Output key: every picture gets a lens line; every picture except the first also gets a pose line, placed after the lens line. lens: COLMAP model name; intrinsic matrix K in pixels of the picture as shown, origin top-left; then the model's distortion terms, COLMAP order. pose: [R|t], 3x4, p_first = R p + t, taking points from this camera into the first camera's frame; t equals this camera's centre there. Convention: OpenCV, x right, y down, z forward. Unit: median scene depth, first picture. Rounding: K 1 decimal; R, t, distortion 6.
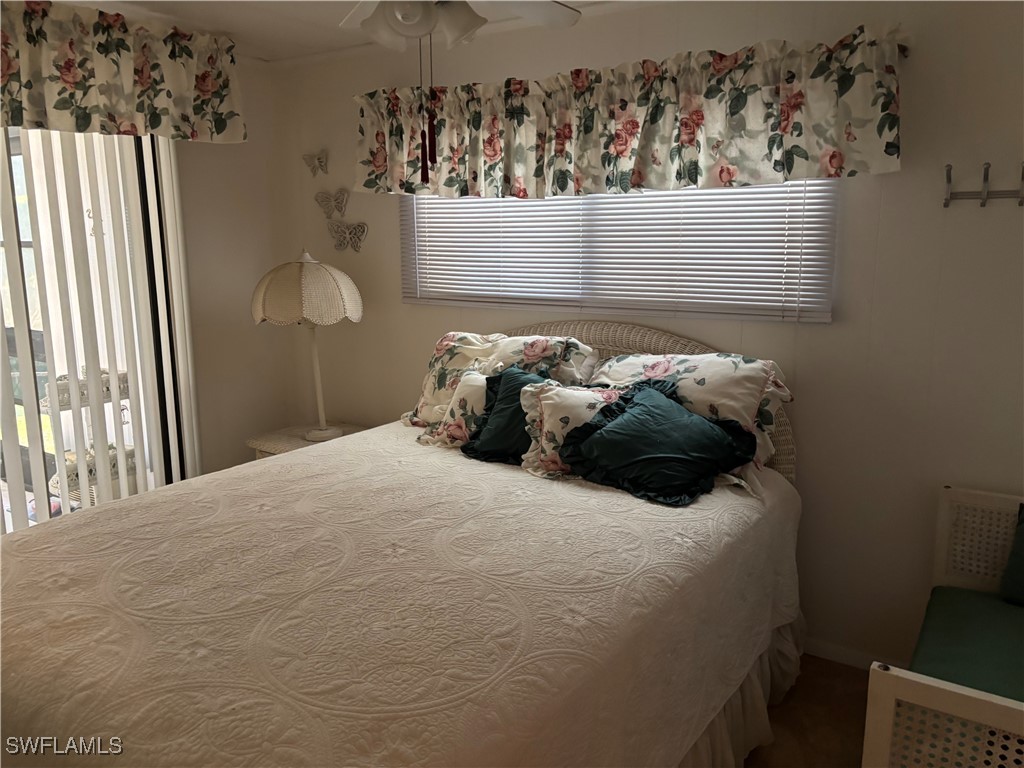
lens RADIAL K [[774.0, 0, 513.4], [0, 774.0, 380.6], [0, 0, 1]] dist [0.045068, -0.052150]
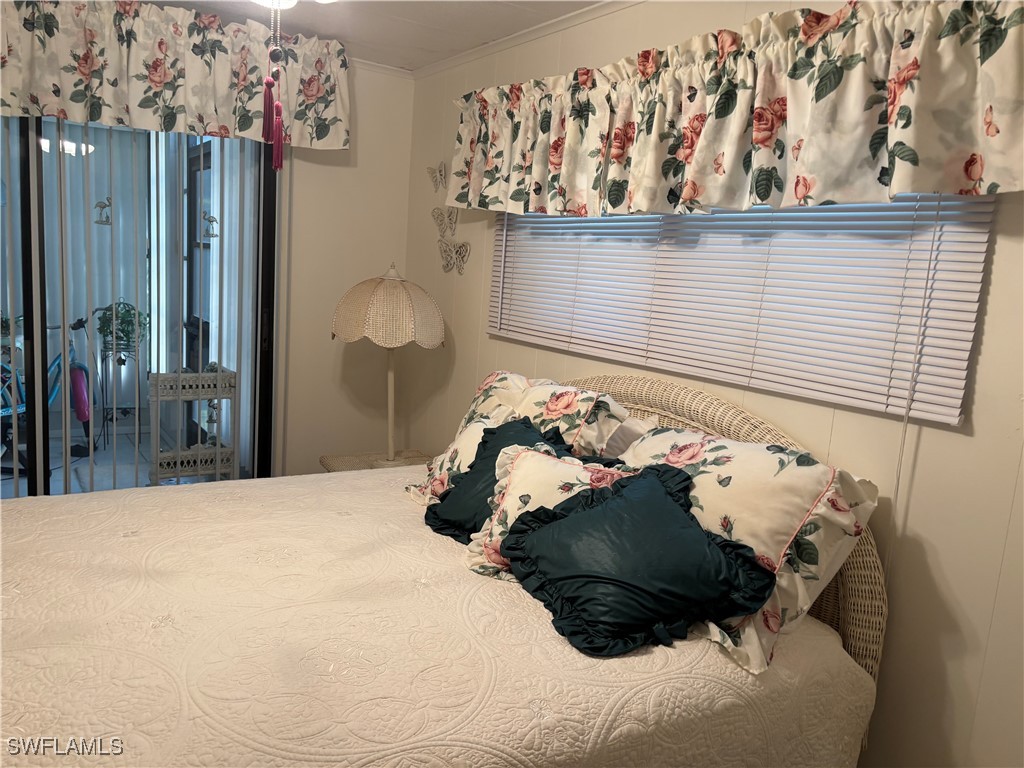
lens RADIAL K [[774.0, 0, 503.7], [0, 774.0, 393.7], [0, 0, 1]] dist [0.045068, -0.052150]
pose [[0.914521, 0.132740, -0.382140, 0.290473], [-0.145829, 0.989295, -0.005350, -0.039479], [0.377339, 0.060620, 0.924089, 0.254376]]
